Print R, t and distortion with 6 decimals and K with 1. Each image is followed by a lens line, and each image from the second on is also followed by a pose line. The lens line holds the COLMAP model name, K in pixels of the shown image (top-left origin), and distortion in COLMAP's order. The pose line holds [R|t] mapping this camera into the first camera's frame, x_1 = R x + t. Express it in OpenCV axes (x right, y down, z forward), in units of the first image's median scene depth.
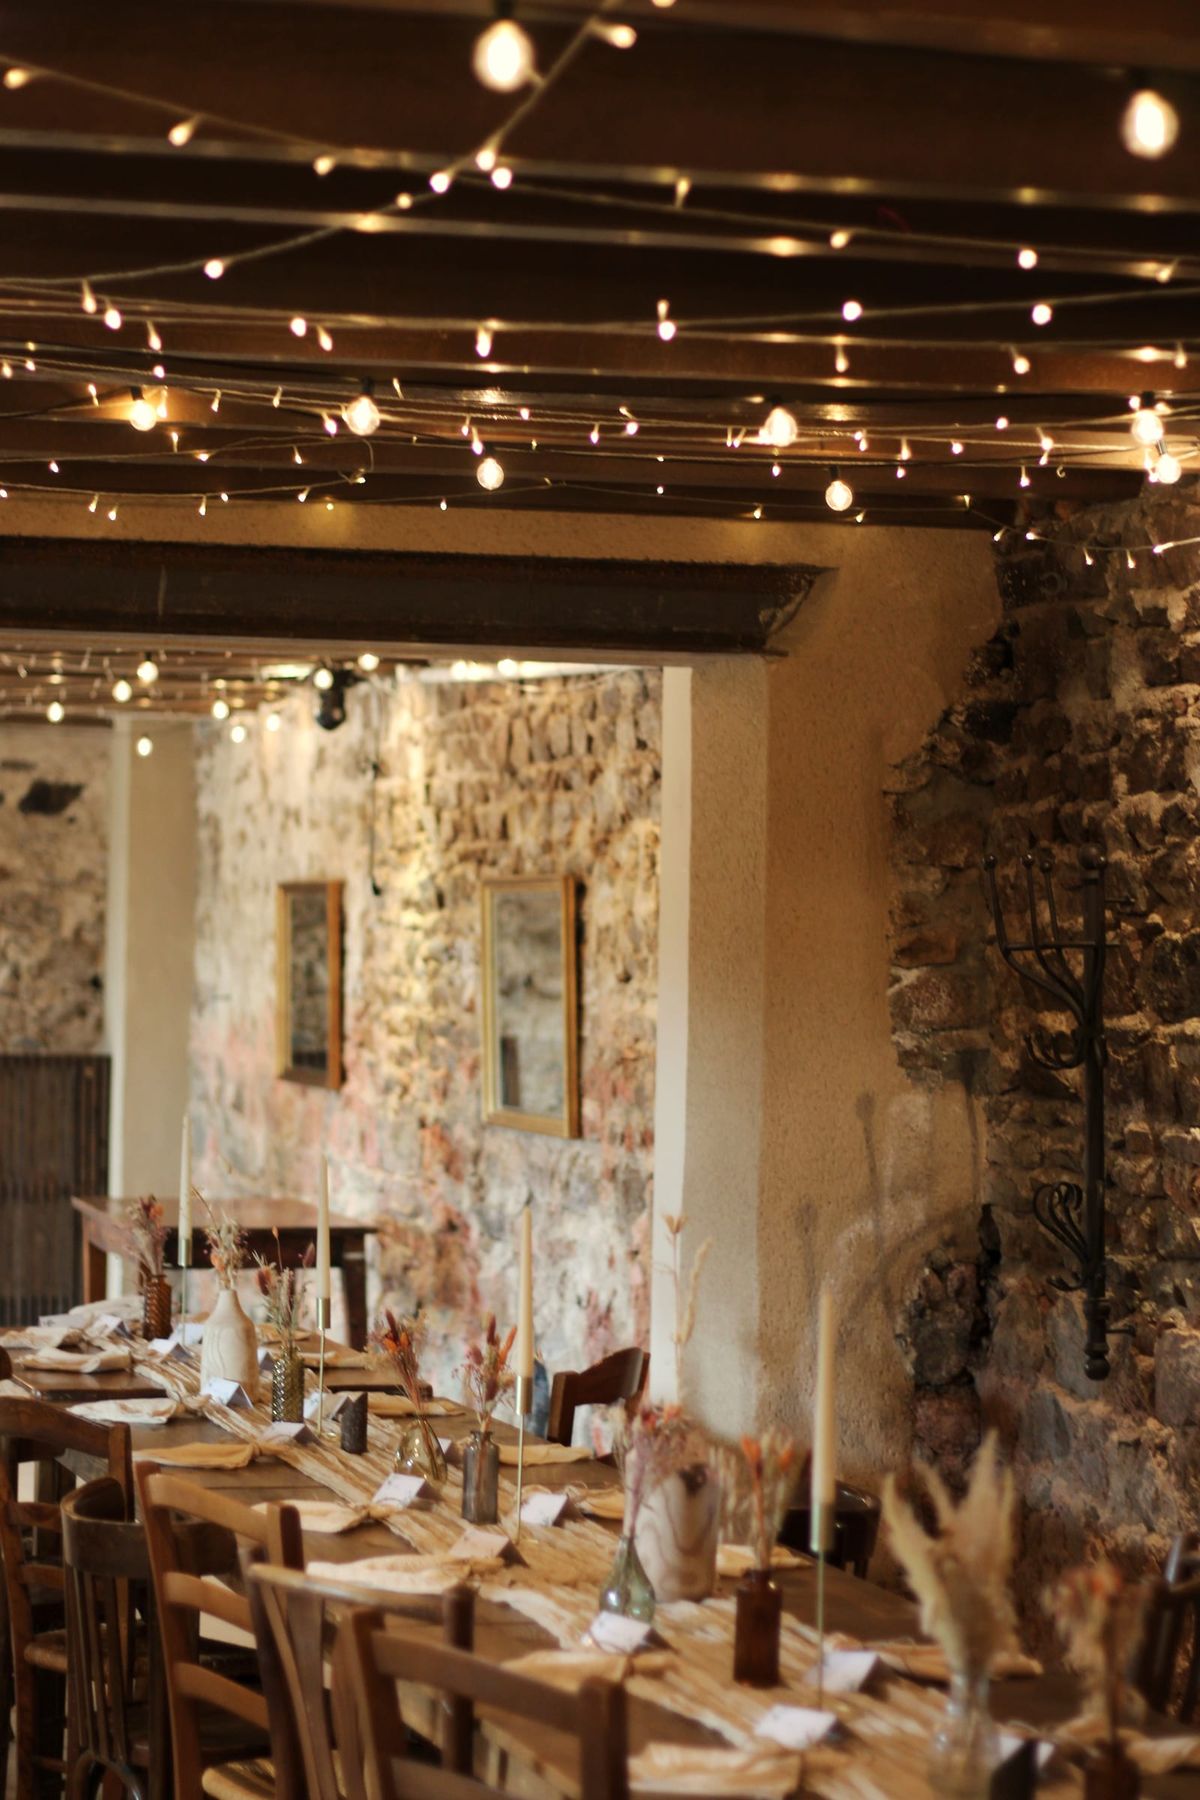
lens RADIAL K [[4233.0, 0, 596.1], [0, 4233.0, 896.5], [0, 0, 1]] dist [-0.105356, 0.000000]
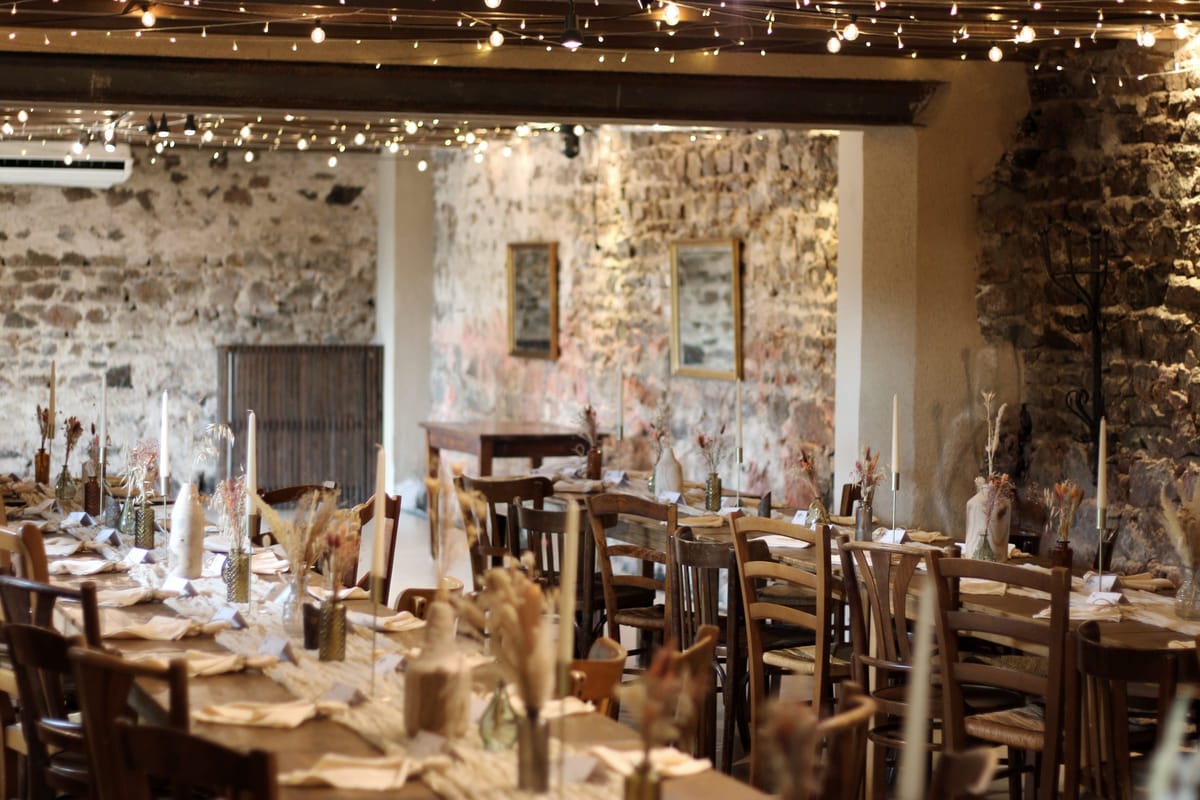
lens RADIAL K [[2822.0, 0, 602.0], [0, 2822.0, 402.9], [0, 0, 1]] dist [-0.105356, 0.000000]
pose [[0.998680, -0.012098, 0.049920, -0.132468], [0.009363, 0.998460, 0.054672, -0.001165], [-0.050505, -0.054132, 0.997256, -0.236468]]
